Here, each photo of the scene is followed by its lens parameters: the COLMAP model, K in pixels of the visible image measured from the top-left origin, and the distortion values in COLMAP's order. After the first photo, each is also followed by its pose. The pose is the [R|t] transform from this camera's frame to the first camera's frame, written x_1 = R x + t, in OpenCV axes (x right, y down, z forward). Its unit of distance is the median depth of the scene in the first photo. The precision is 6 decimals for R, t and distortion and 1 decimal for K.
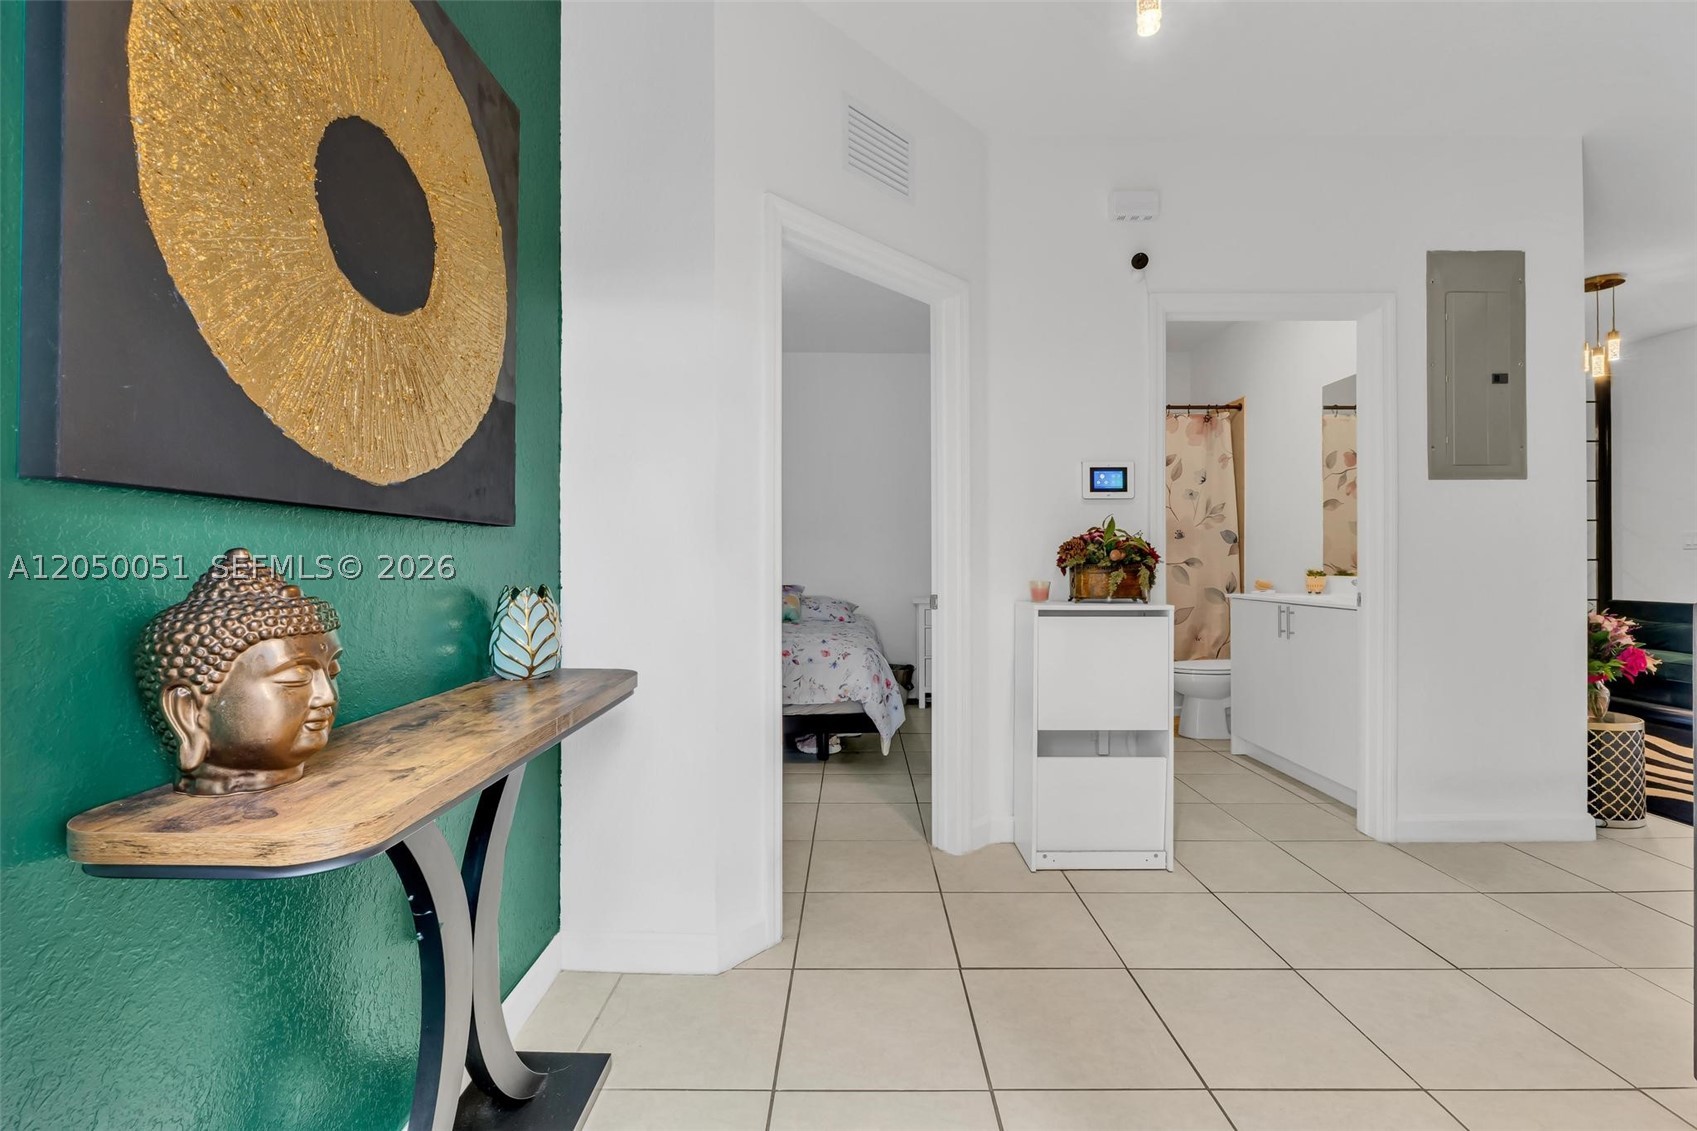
lens RADIAL K [[715.5, 0, 854.1], [0, 715.5, 557.7], [0, 0, 1]] dist [-0.003489, 0.000349]
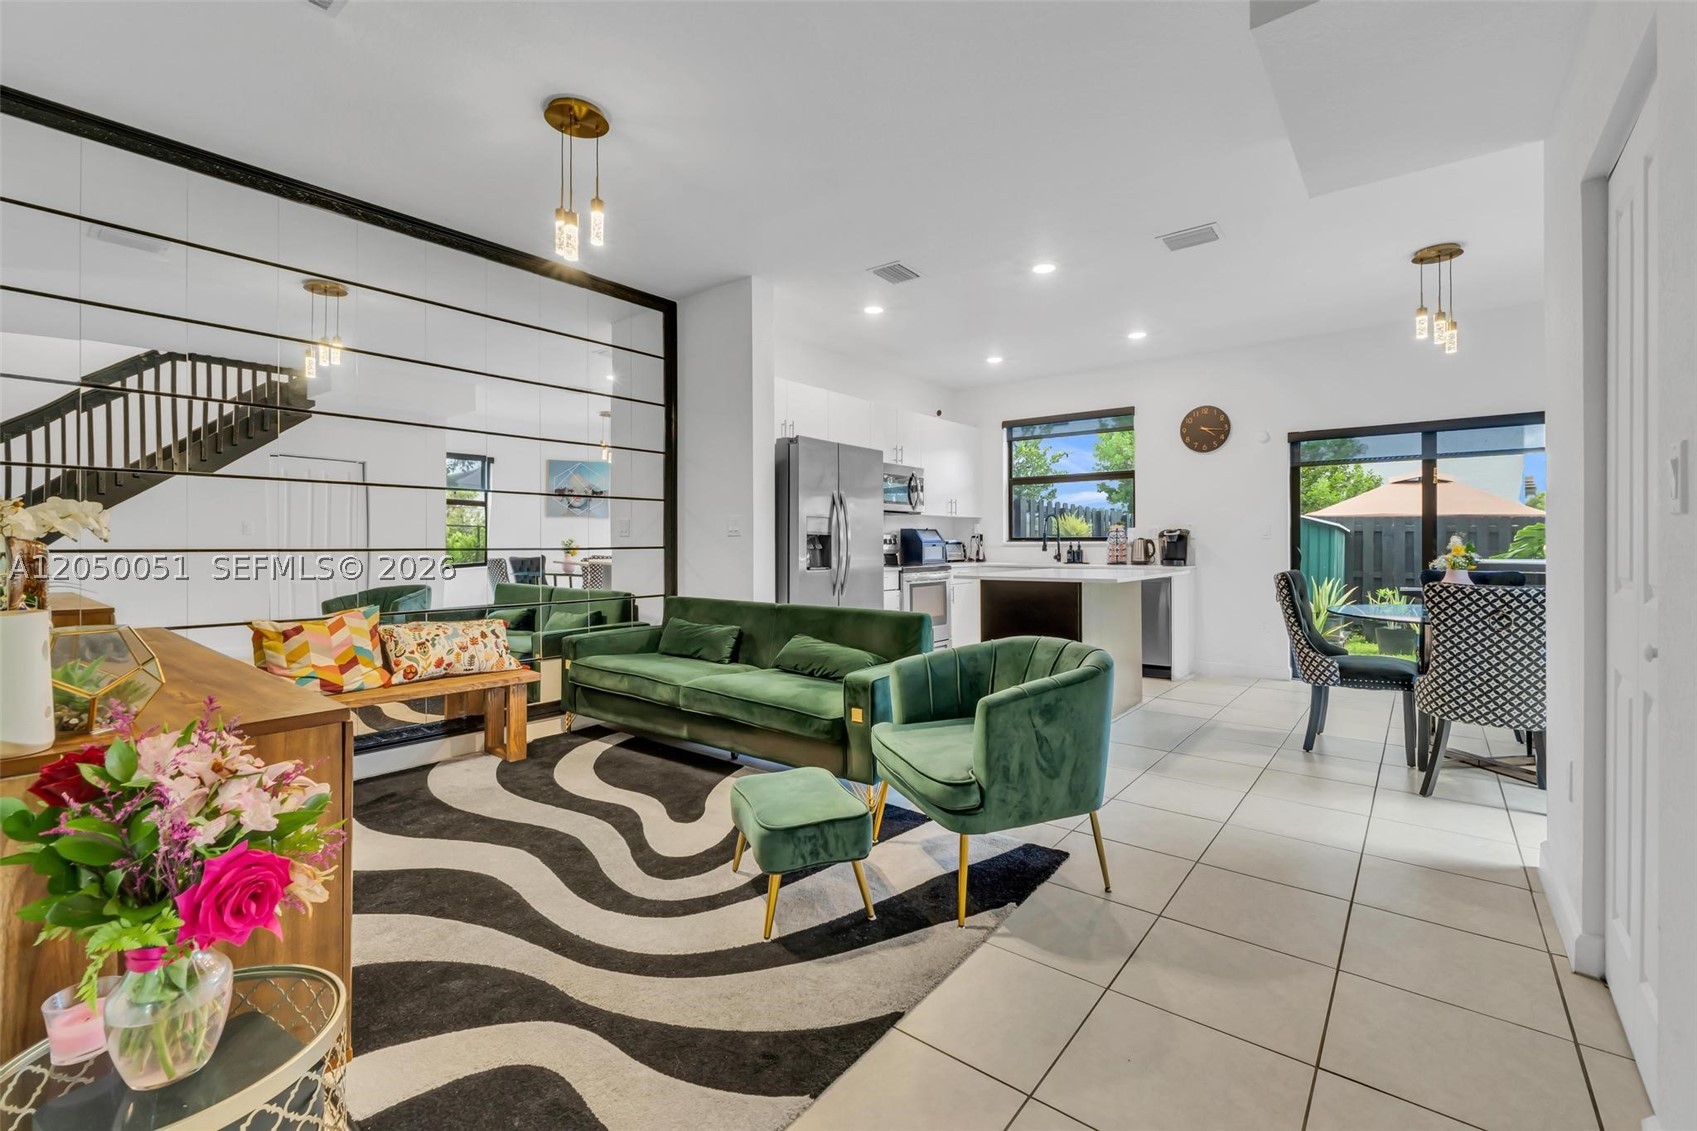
lens RADIAL K [[724.1, 0, 856.5], [0, 724.1, 545.4], [0, 0, 1]] dist [-0.003733, -0.000473]
pose [[0.616606, -0.001033, 0.787271, 1.050998], [-0.004535, 0.999978, 0.004864, -0.011510], [-0.787259, -0.006570, 0.616588, 0.618982]]
